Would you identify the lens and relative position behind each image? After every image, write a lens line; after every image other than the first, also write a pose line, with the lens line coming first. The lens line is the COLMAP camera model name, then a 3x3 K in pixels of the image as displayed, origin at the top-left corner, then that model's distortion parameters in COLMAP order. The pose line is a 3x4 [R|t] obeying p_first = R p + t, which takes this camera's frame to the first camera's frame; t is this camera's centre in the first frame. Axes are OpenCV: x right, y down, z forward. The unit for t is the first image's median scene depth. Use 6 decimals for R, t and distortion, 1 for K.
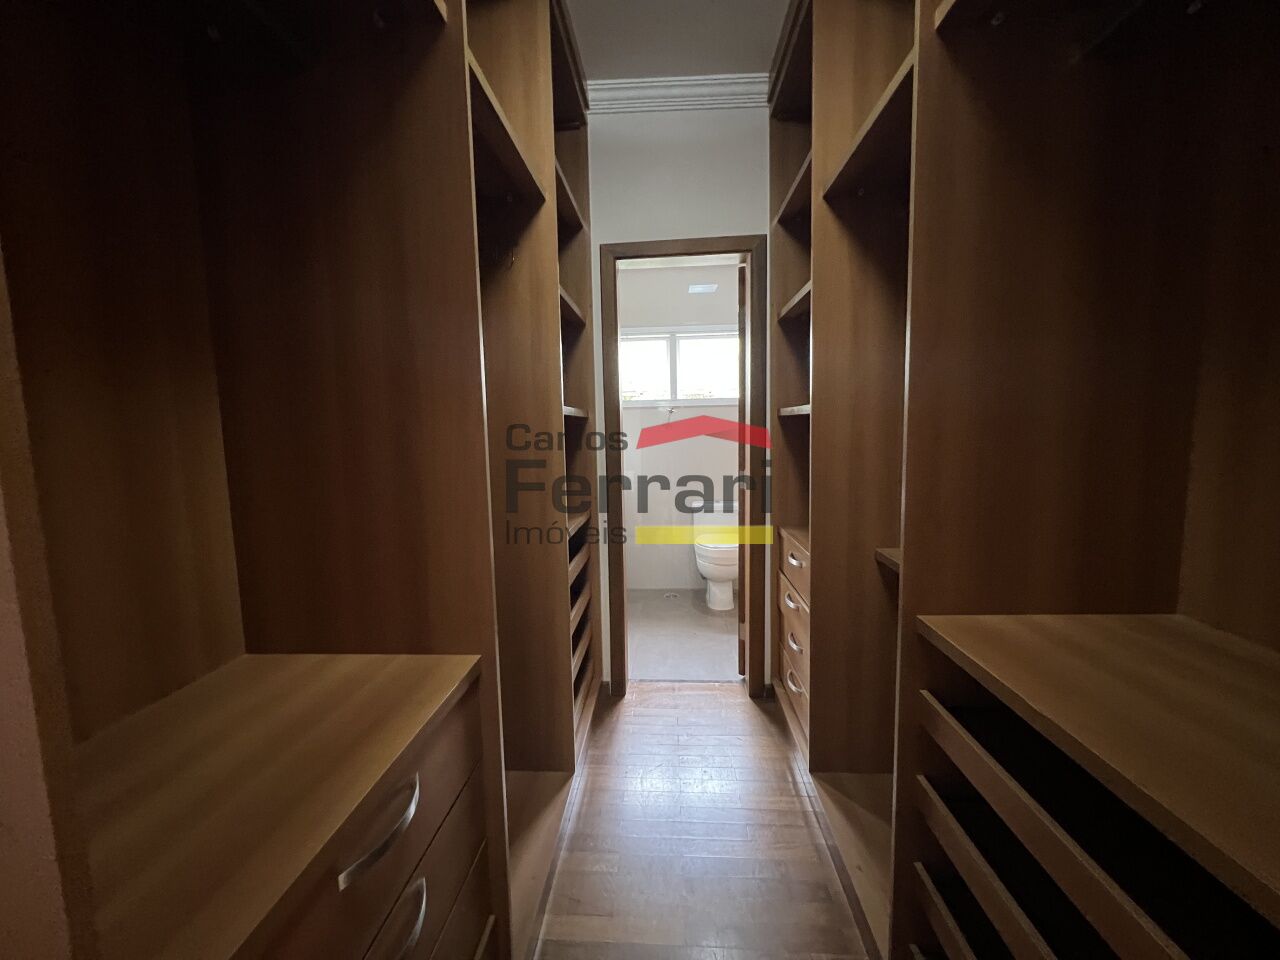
lens RADIAL K [[514.7, 0, 640.0], [0, 514.7, 480.0], [0, 0, 1]] dist [0.000812, 0.000248]
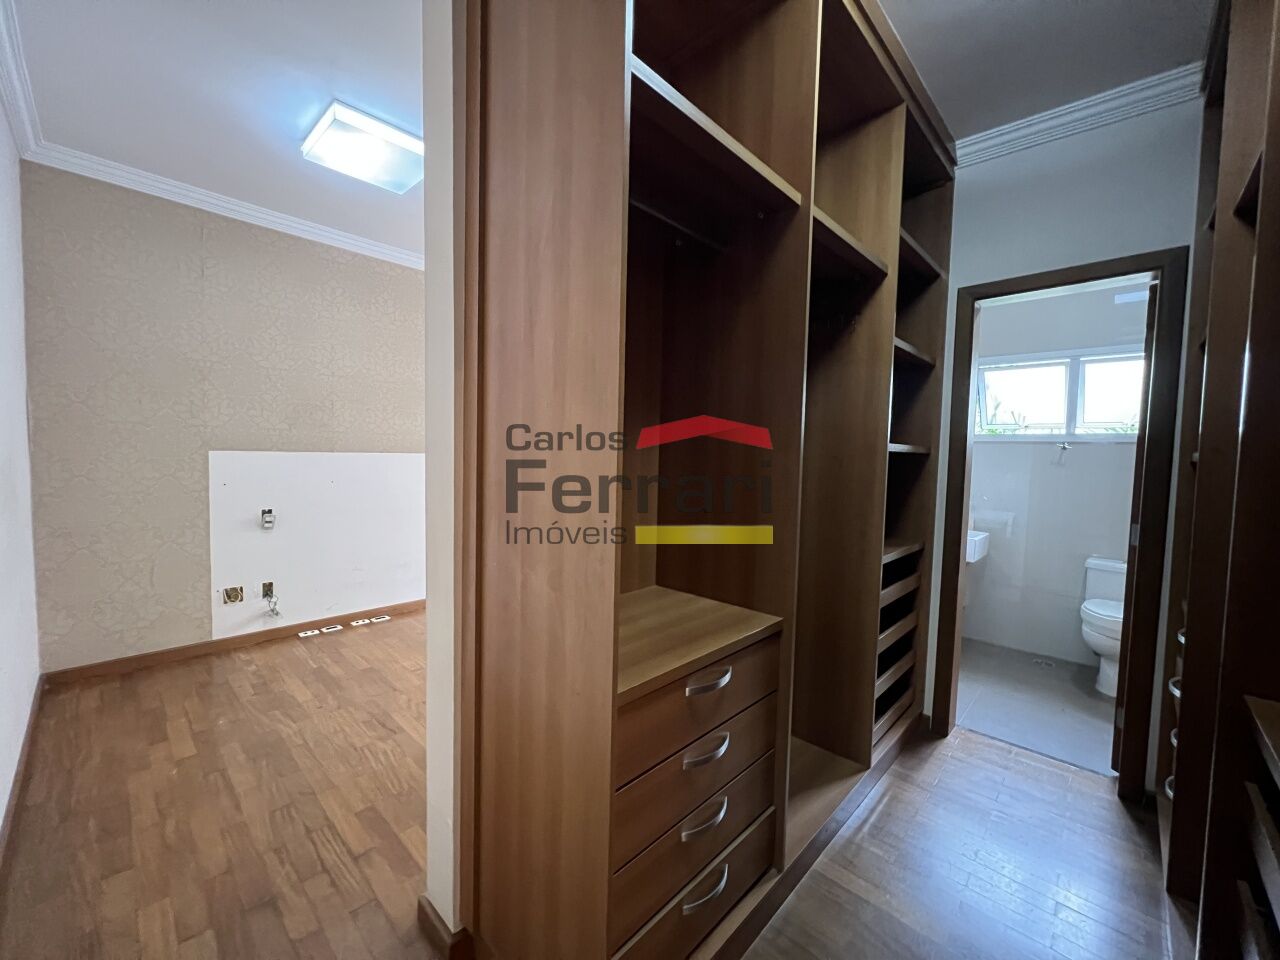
lens RADIAL K [[514.7, 0, 640.0], [0, 514.7, 480.0], [0, 0, 1]] dist [0.000812, 0.000248]
pose [[0.765131, 0.075932, -0.639381, 0.122798], [-0.105579, 0.994377, -0.008253, 0.002602], [0.635159, 0.073819, 0.768846, -0.175484]]
